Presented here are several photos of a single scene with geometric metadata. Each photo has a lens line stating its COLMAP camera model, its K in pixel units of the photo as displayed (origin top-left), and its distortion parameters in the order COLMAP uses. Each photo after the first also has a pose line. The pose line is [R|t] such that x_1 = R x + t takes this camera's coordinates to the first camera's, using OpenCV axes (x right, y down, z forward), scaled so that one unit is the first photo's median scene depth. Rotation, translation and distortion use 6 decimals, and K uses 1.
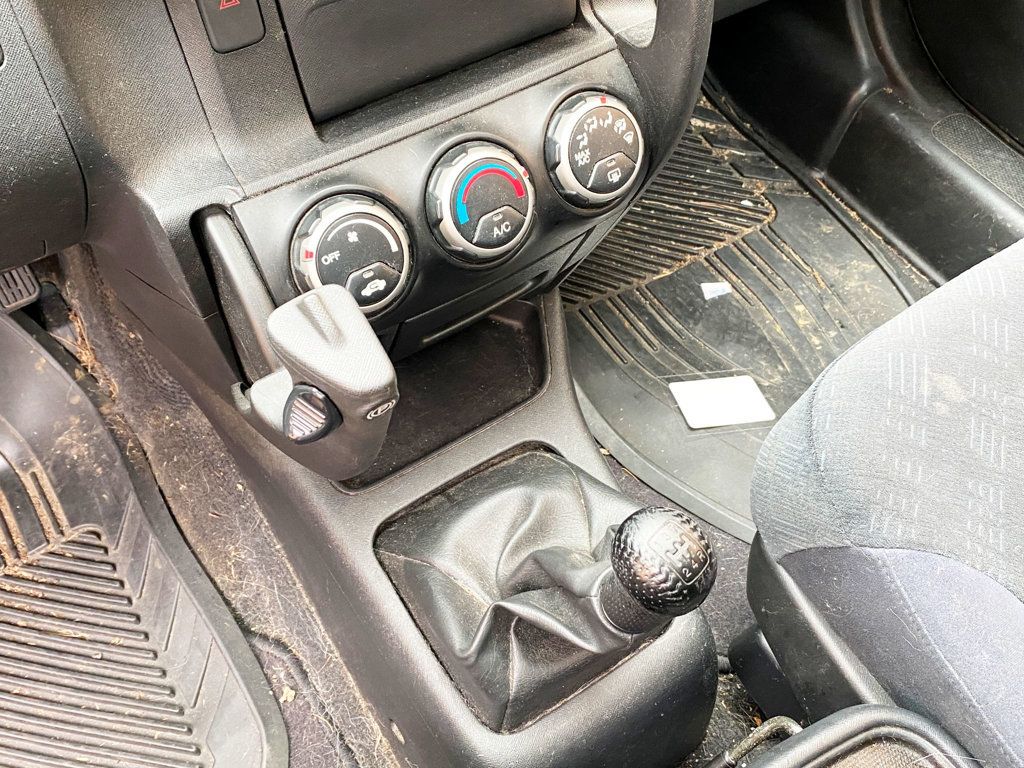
lens RADIAL K [[1021.0, 0, 492.7], [0, 1021.0, 384.2], [0, 0, 1]] dist [0.113280, -0.310643]
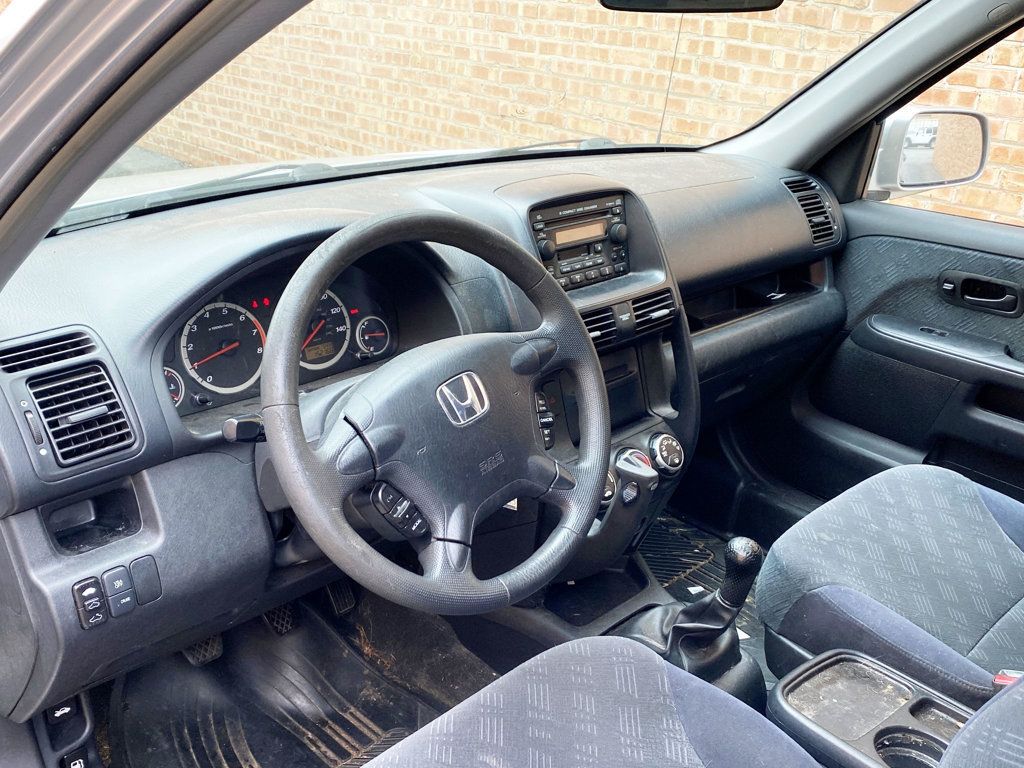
lens RADIAL K [[1011.6, 0, 517.8], [0, 1011.6, 388.1], [0, 0, 1]] dist [0.136012, -0.329586]
pose [[0.980305, -0.076780, 0.181952, -0.696512], [0.160076, 0.848508, -0.504390, 0.833566], [-0.115661, 0.523583, 0.844088, -1.163305]]
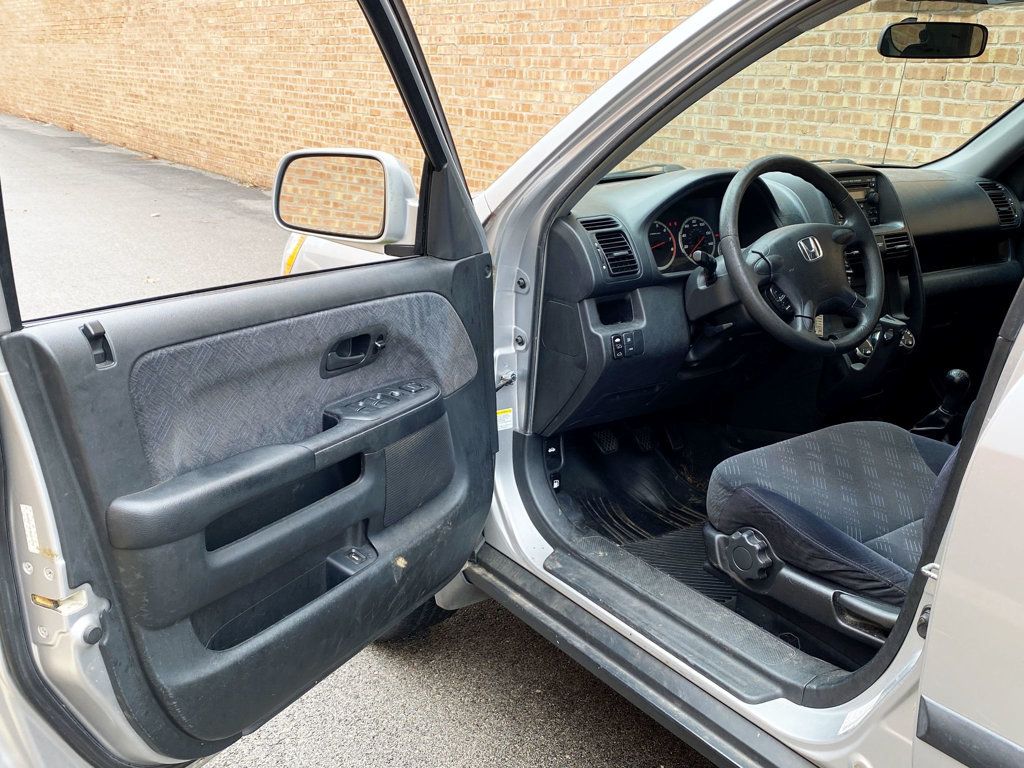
lens RADIAL K [[1011.6, 0, 517.8], [0, 1011.6, 388.1], [0, 0, 1]] dist [0.136012, -0.329586]
pose [[0.998837, -0.033260, 0.034903, -1.504877], [0.047573, 0.797471, -0.601479, 2.195903], [-0.007829, 0.602440, 0.798126, -2.013245]]
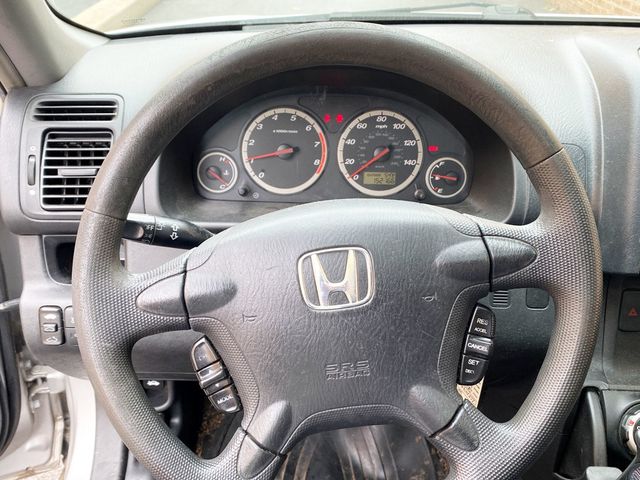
lens RADIAL K [[632.3, 0, 323.6], [0, 632.3, 242.6], [0, 0, 1]] dist [0.136012, -0.329586]
pose [[0.827086, 0.255398, -0.500700, -0.115322], [-0.447506, 0.838217, -0.311658, 0.226660], [0.340099, 0.481834, 0.807570, -0.433850]]
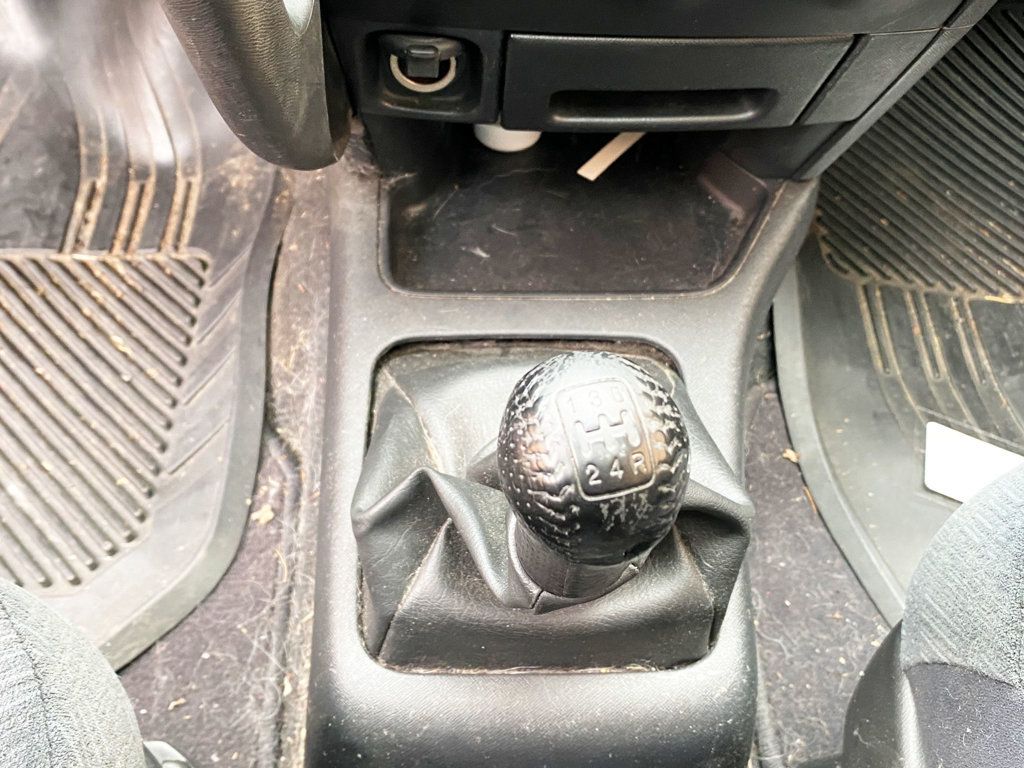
lens RADIAL K [[1021.0, 0, 492.7], [0, 1021.0, 384.2], [0, 0, 1]] dist [0.113280, -0.310643]
pose [[0.844125, 0.442443, -0.302816, 0.202554], [-0.441623, 0.894042, 0.075221, 0.093643], [0.304011, 0.070235, 0.950076, 0.375219]]
